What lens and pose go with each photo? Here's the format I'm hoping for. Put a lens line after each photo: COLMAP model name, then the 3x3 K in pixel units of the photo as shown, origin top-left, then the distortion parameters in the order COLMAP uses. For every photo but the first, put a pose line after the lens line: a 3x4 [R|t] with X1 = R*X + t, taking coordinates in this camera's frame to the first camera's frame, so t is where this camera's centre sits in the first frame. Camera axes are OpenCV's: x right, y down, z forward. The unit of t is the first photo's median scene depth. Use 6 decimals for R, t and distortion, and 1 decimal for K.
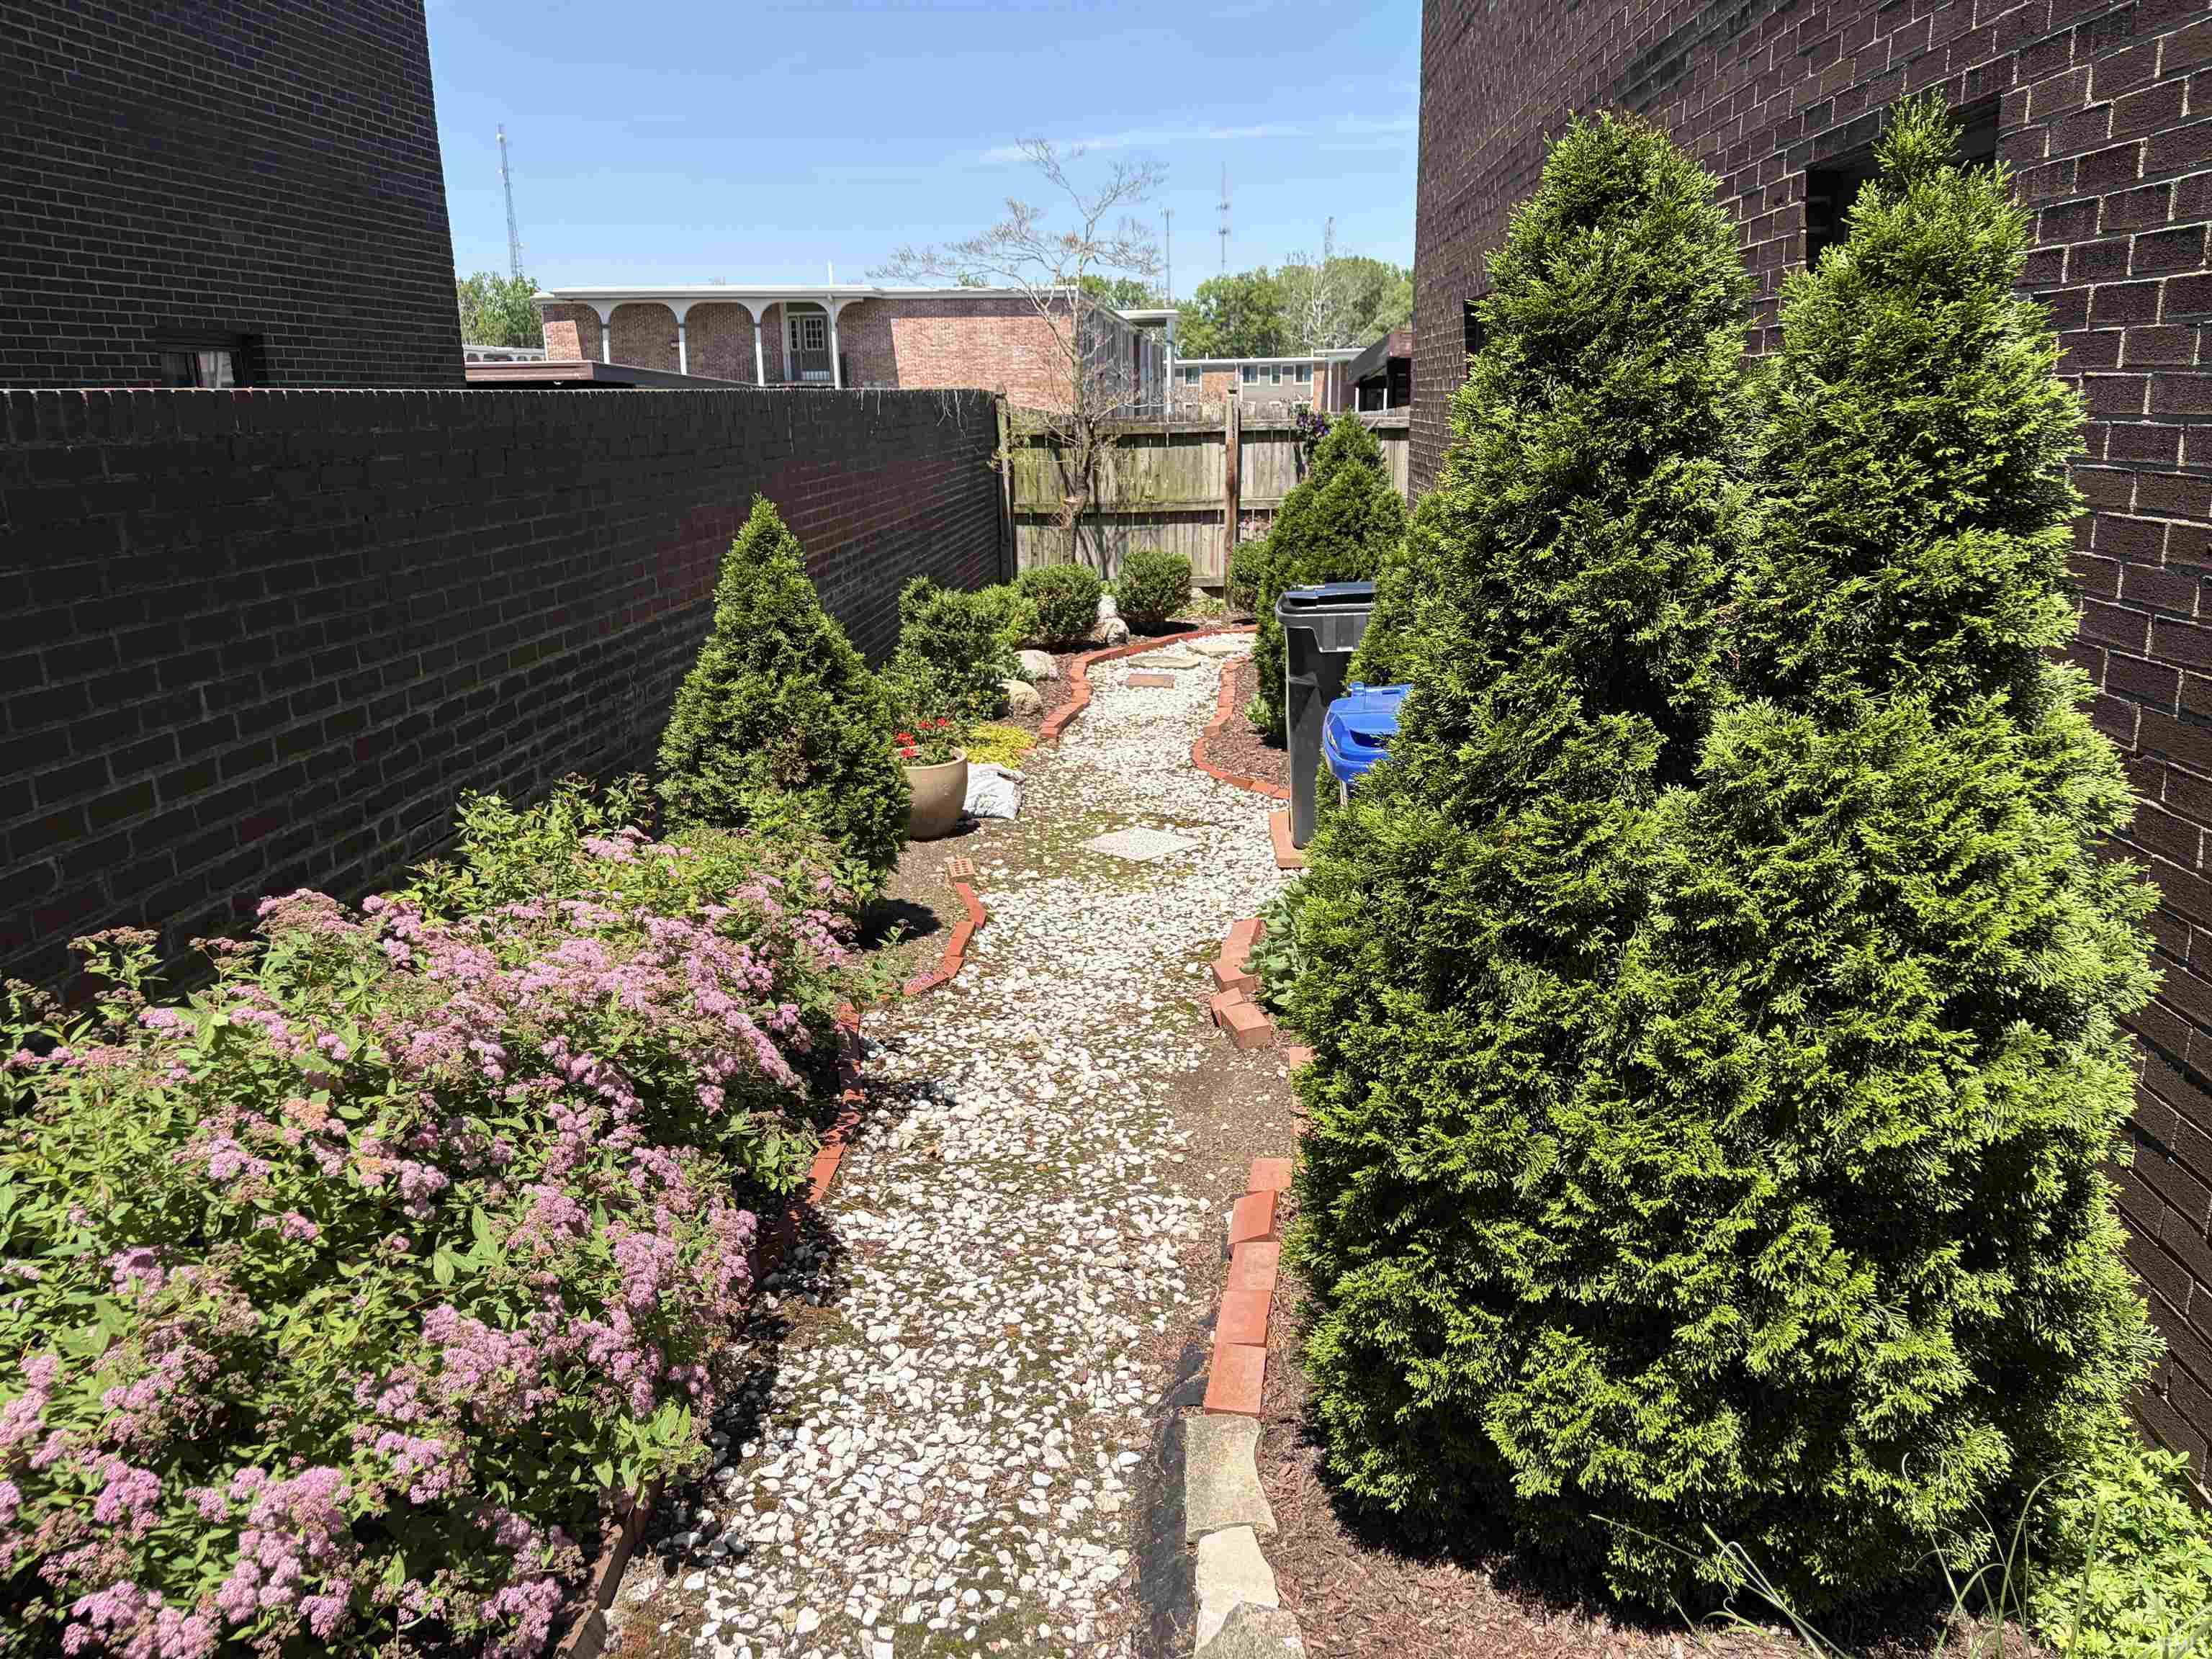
lens RADIAL K [[1669.0, 0, 1097.2], [0, 1669.0, 827.6], [0, 0, 1]] dist [0.032779, -0.014302]
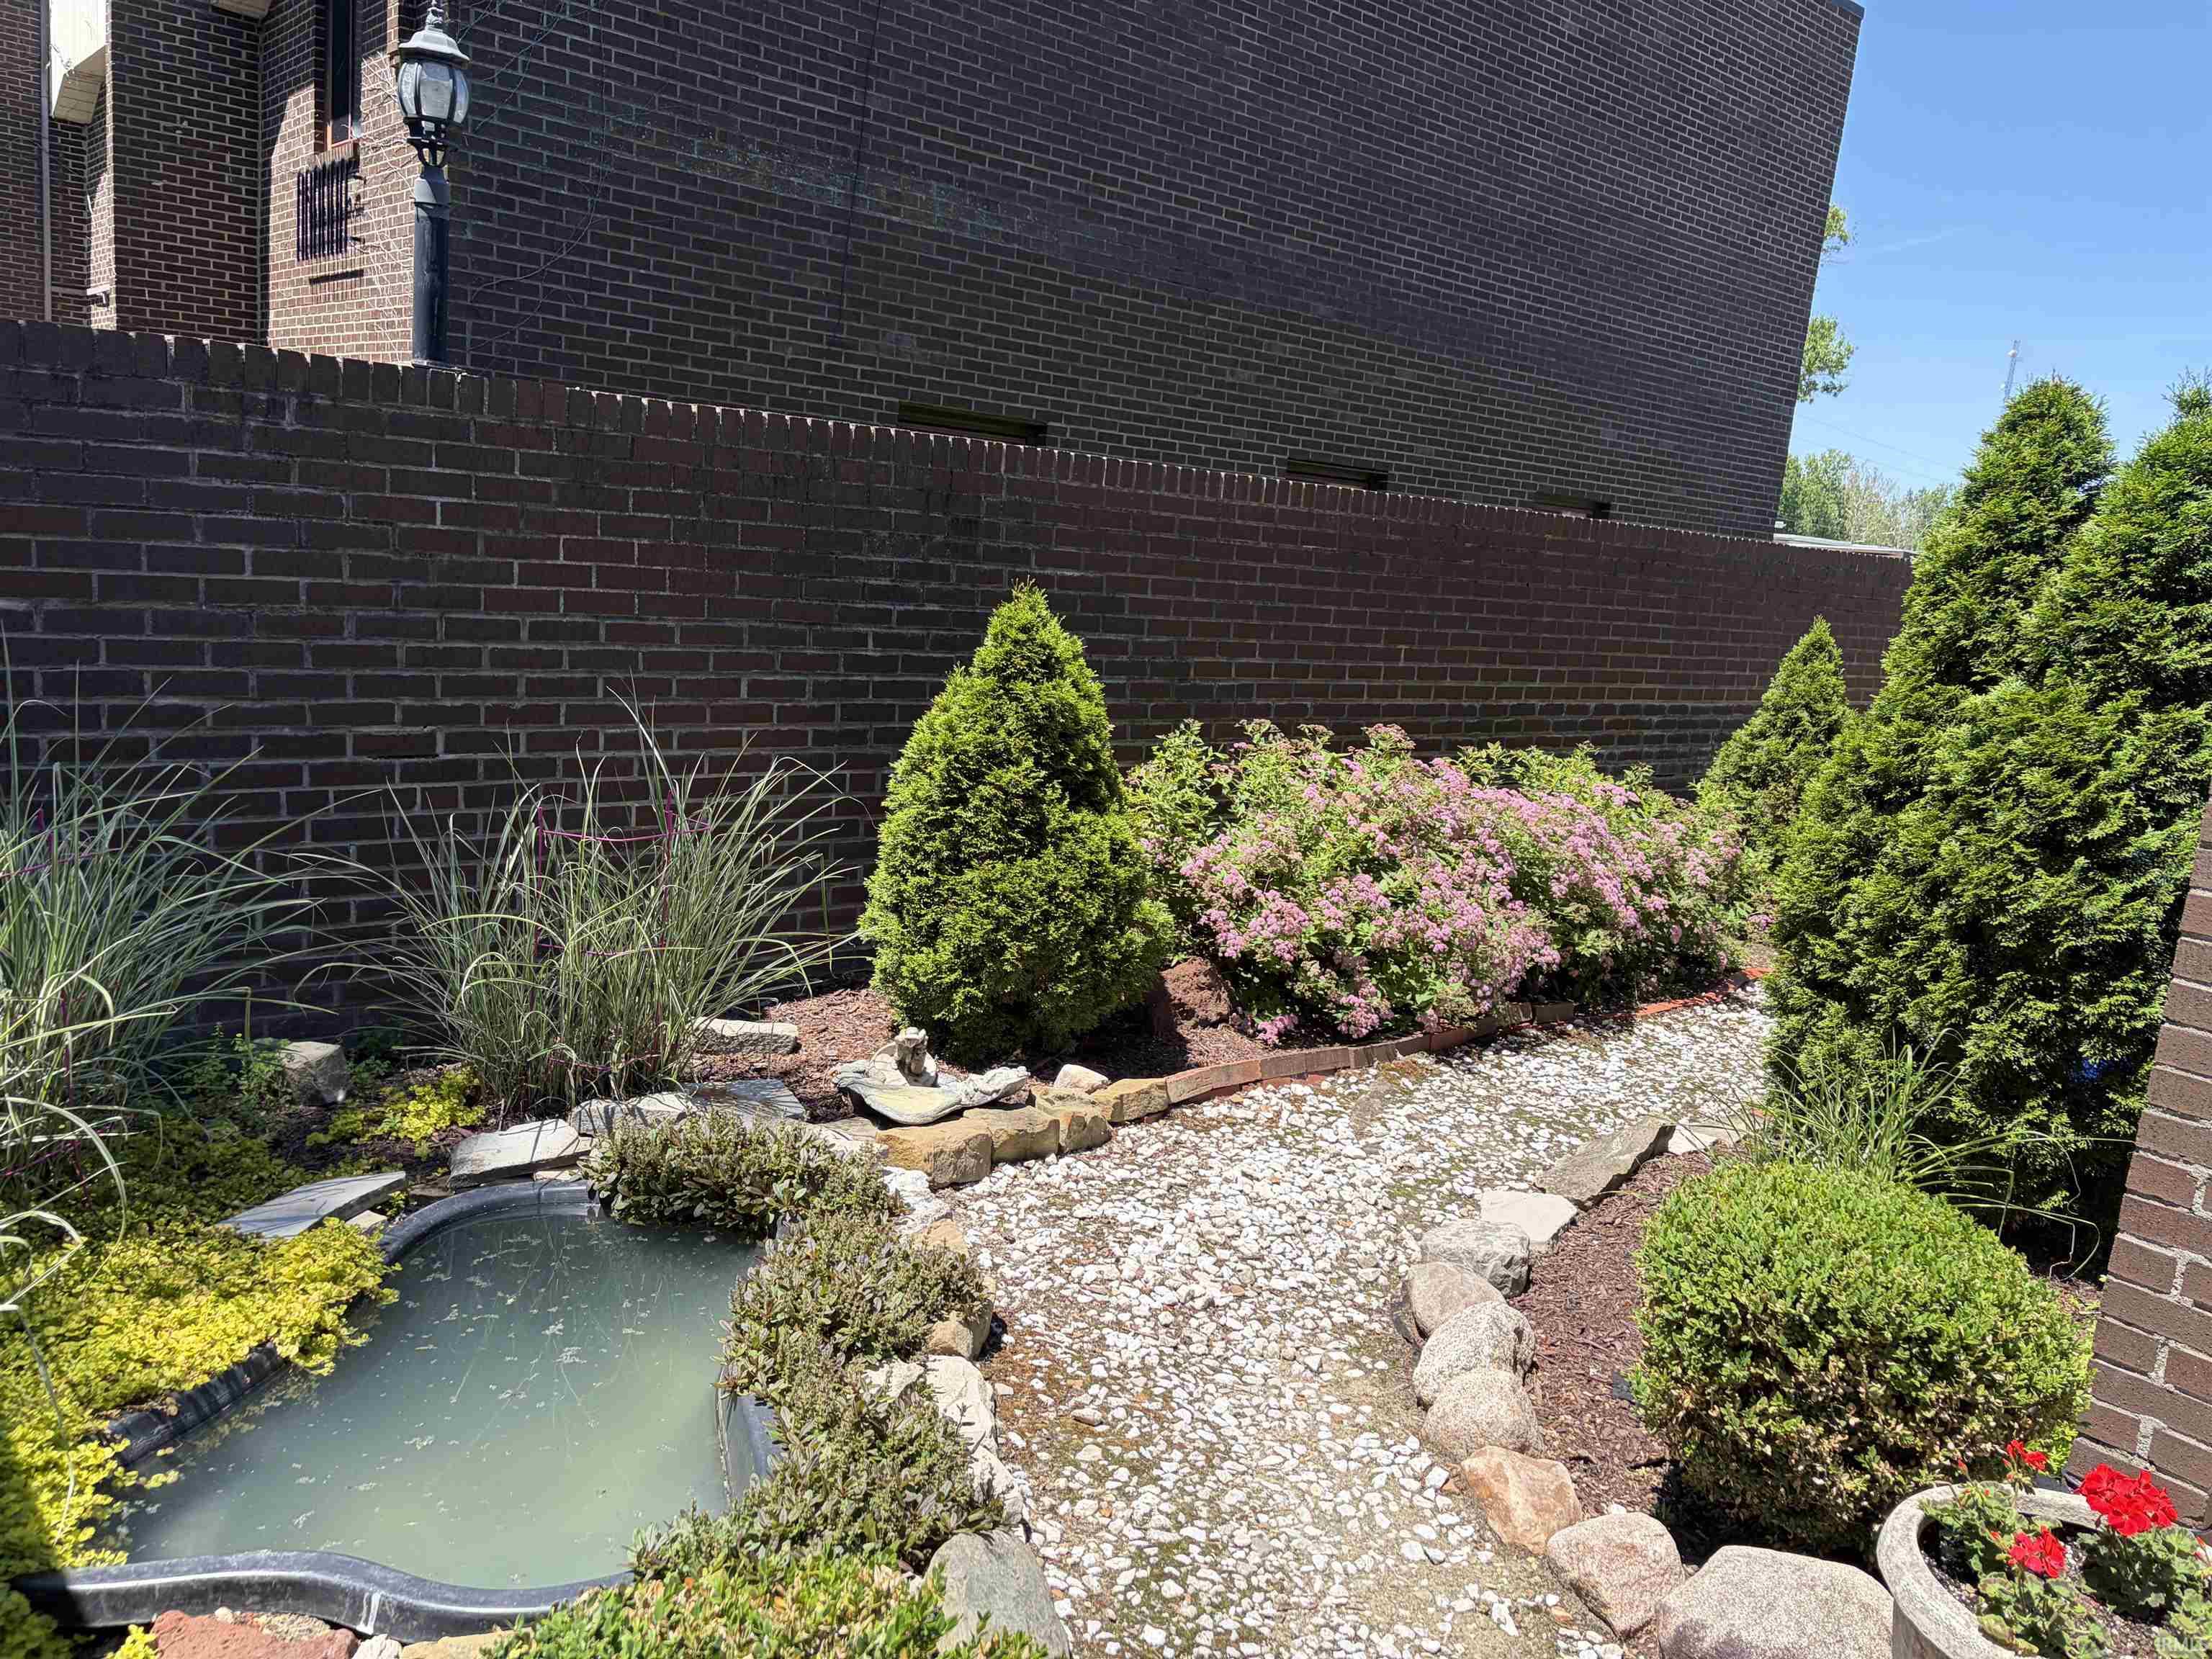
lens RADIAL K [[1669.0, 0, 1113.3], [0, 1669.0, 822.2], [0, 0, 1]] dist [0.032779, -0.014302]
pose [[0.698339, 0.197801, -0.687893, 0.529192], [-0.276953, 0.960871, -0.004863, 0.187615], [0.660015, 0.193910, 0.725796, -0.509902]]
